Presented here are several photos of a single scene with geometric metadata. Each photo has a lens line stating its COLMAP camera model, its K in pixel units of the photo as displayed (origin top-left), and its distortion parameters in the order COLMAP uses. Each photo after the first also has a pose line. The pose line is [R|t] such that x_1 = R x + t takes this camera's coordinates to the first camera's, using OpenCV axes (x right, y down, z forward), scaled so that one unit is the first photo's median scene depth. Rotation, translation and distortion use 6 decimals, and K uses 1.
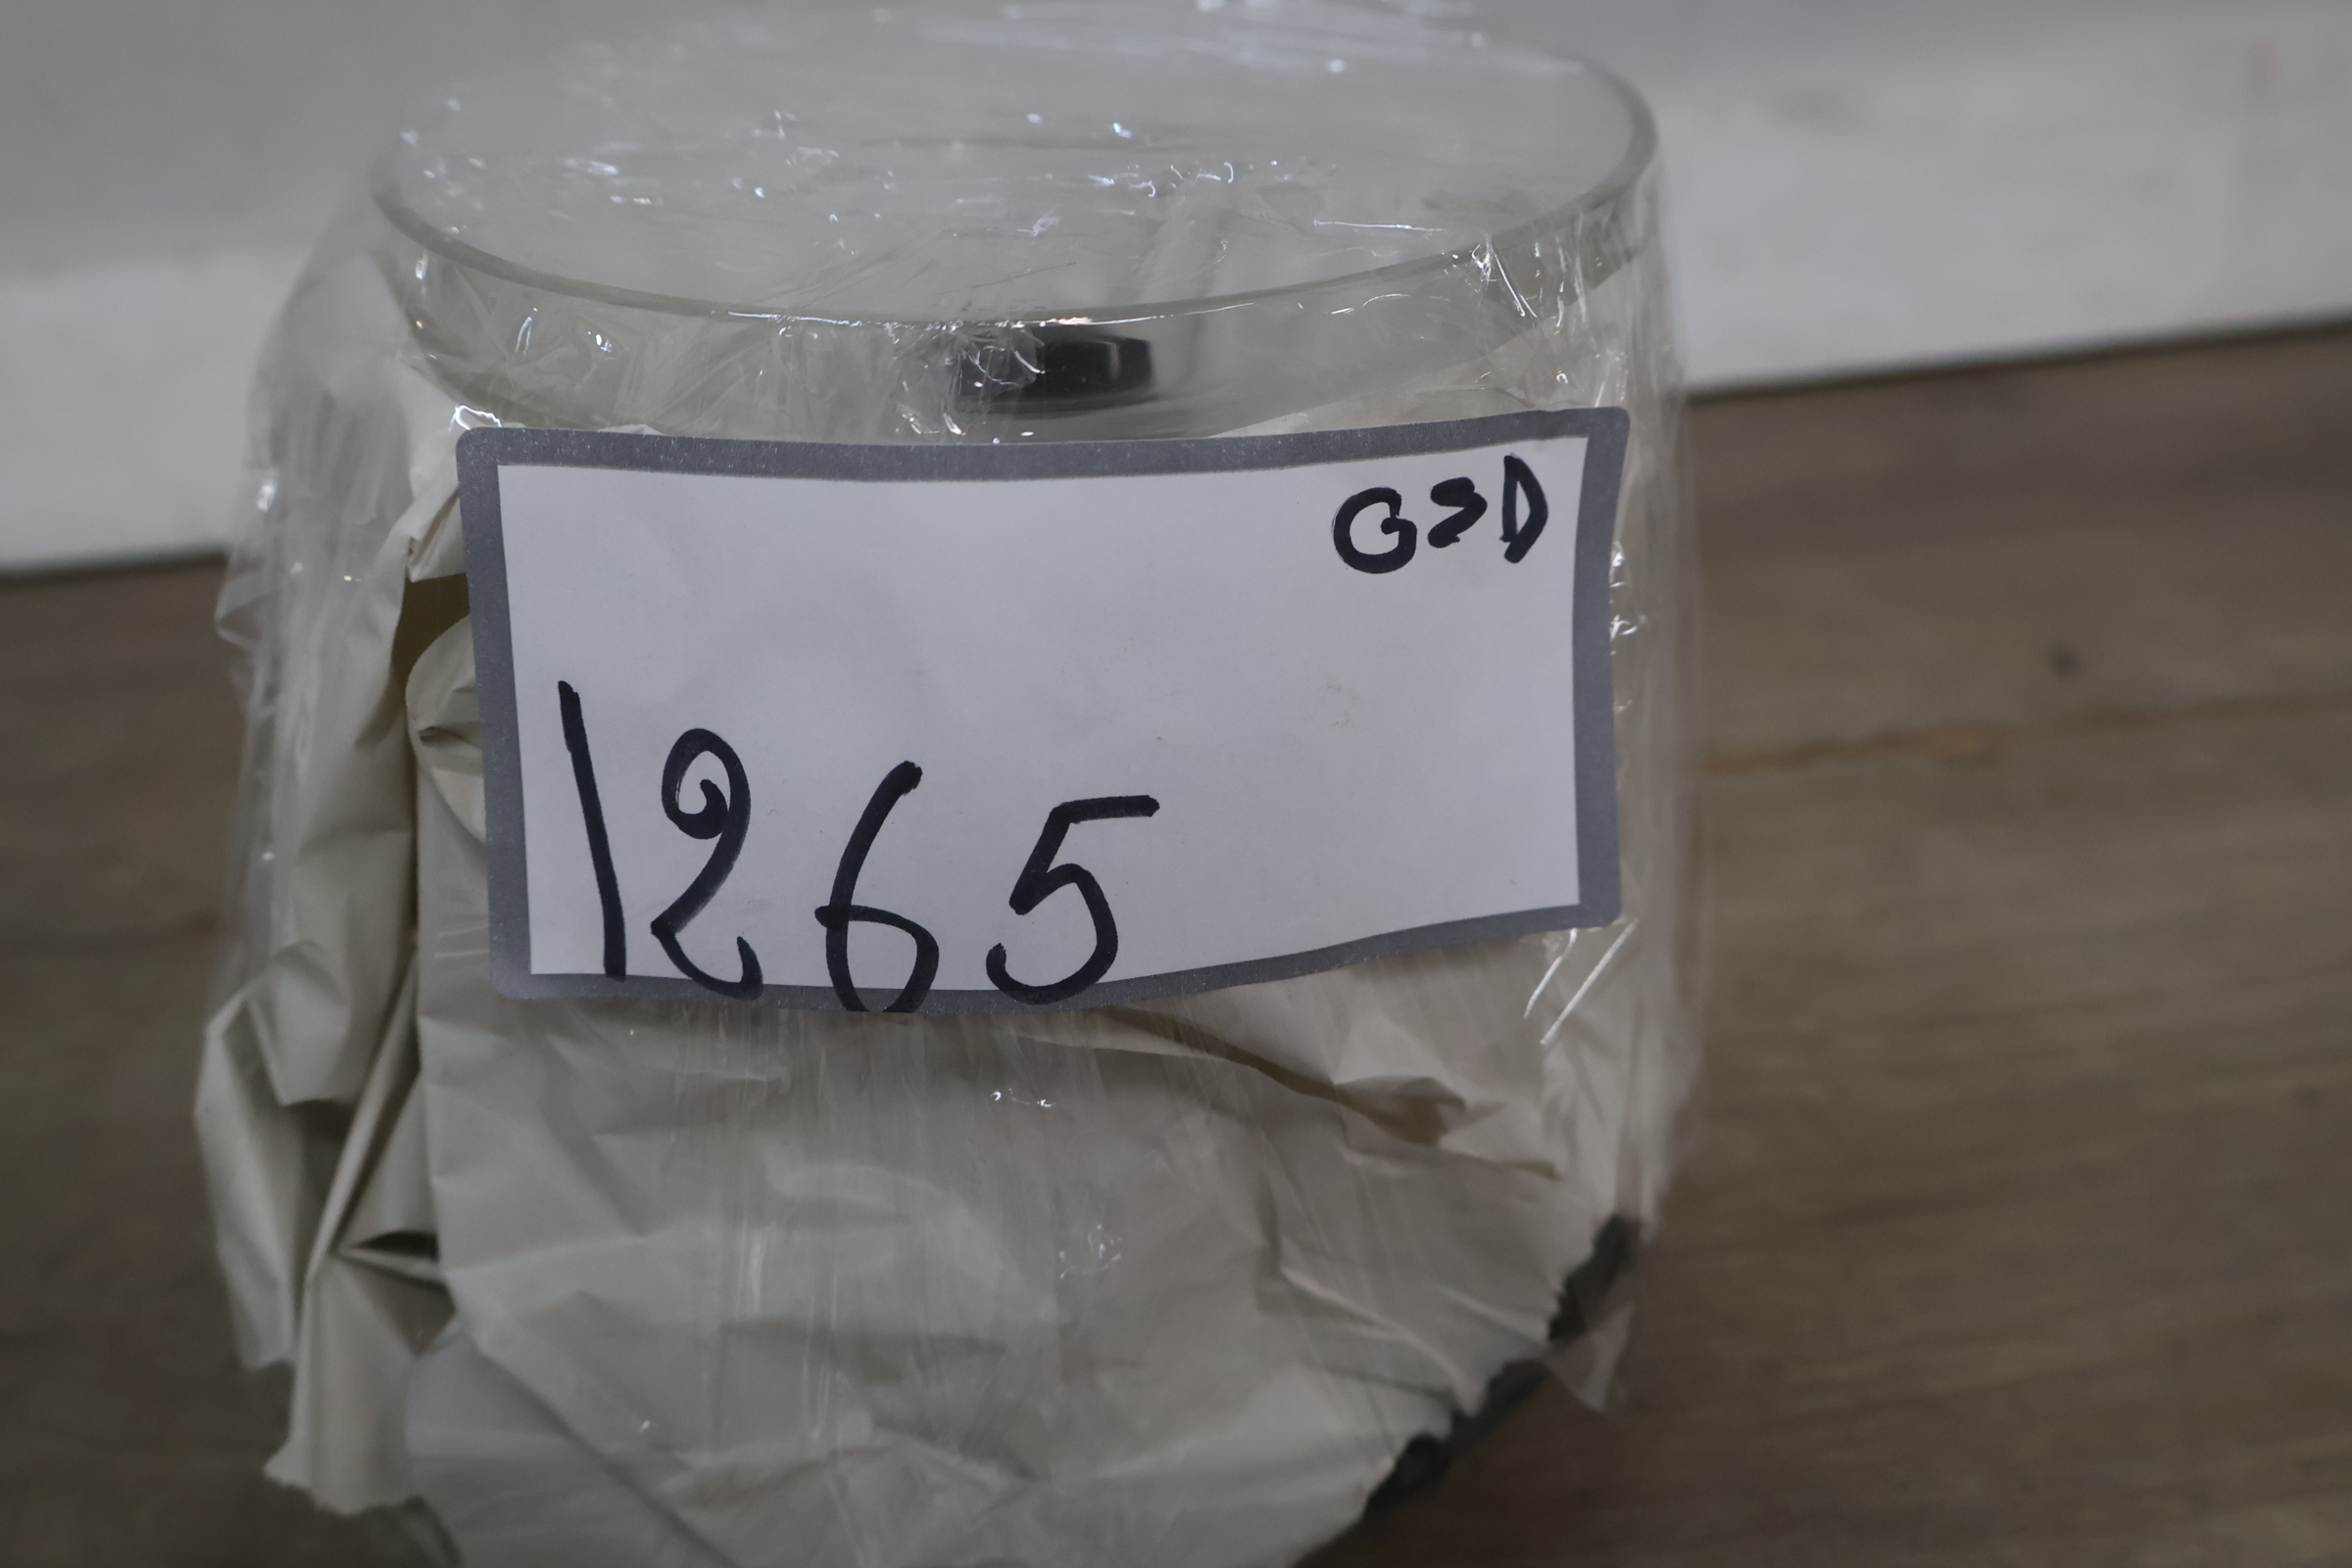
lens RADIAL K [[2120.4, 0, 1182.8], [0, 2120.4, 772.7], [0, 0, 1]] dist [0.008098, 0.014445]
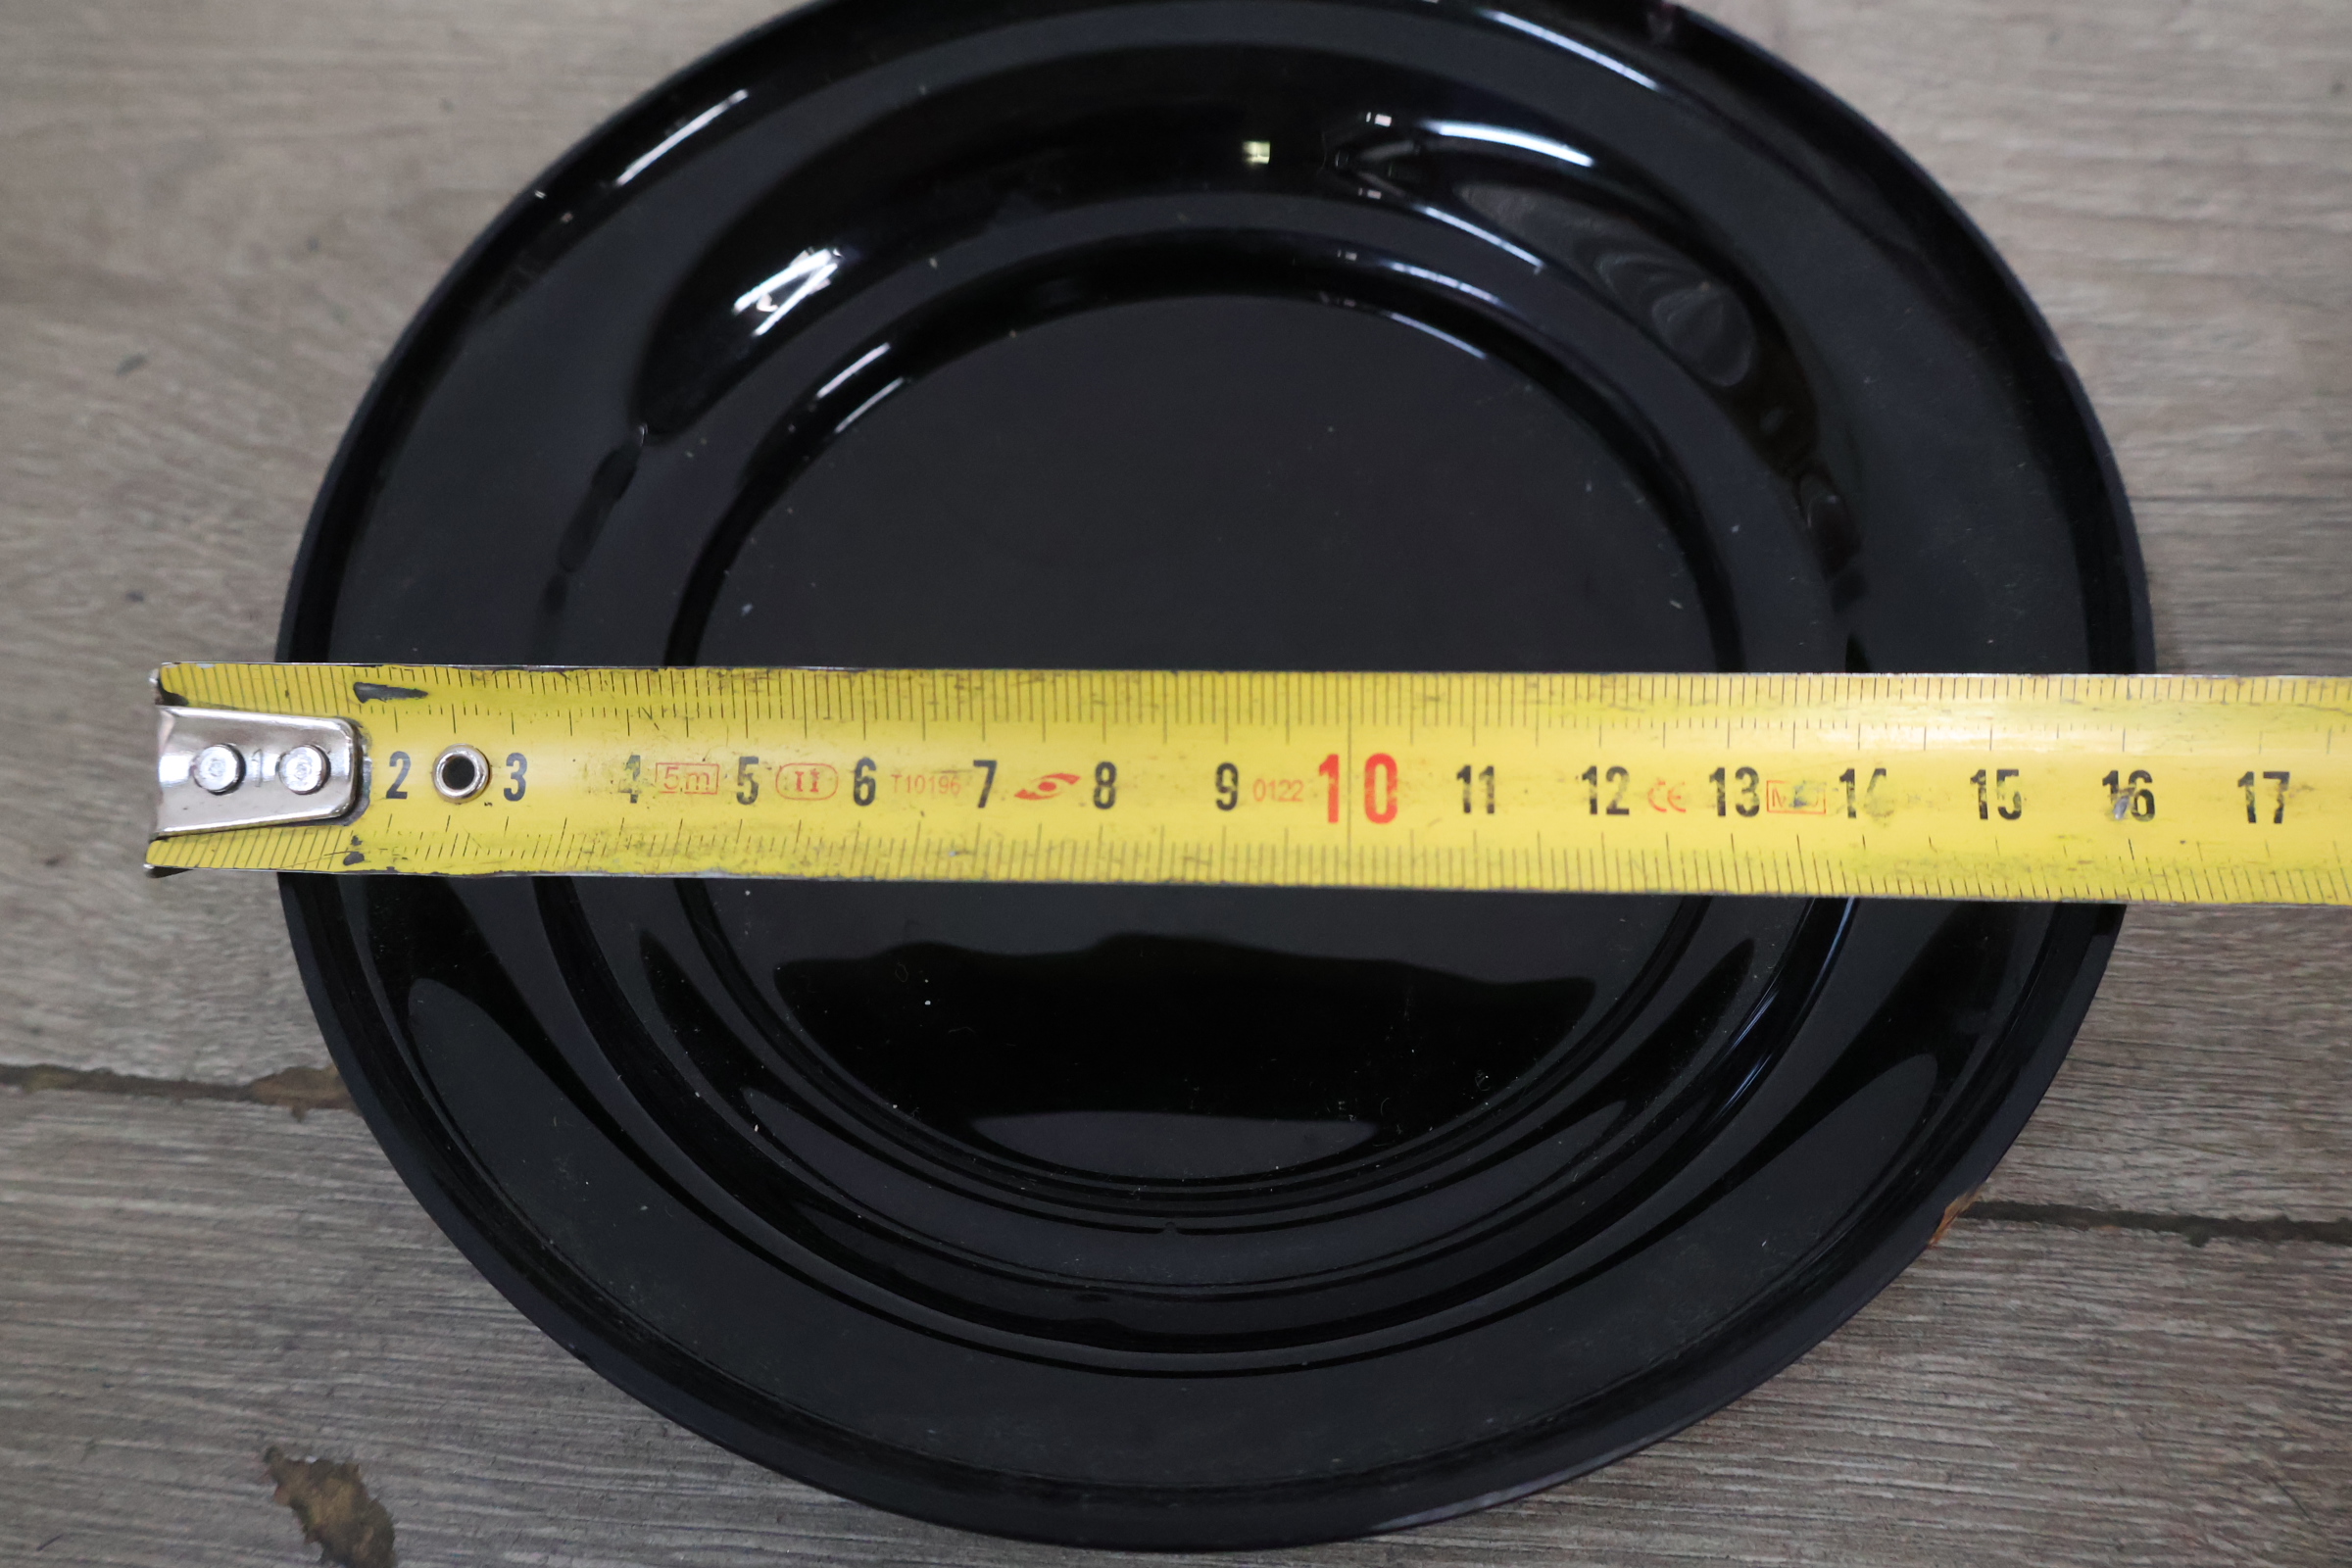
lens RADIAL K [[2120.4, 0, 1158.2], [0, 2120.4, 777.0], [0, 0, 1]] dist [0.008098, 0.014445]
pose [[0.987119, 0.148204, -0.060258, -0.087981], [-0.088758, 0.820676, 0.564458, -0.133999], [0.133107, -0.551839, 0.823260, 0.348429]]
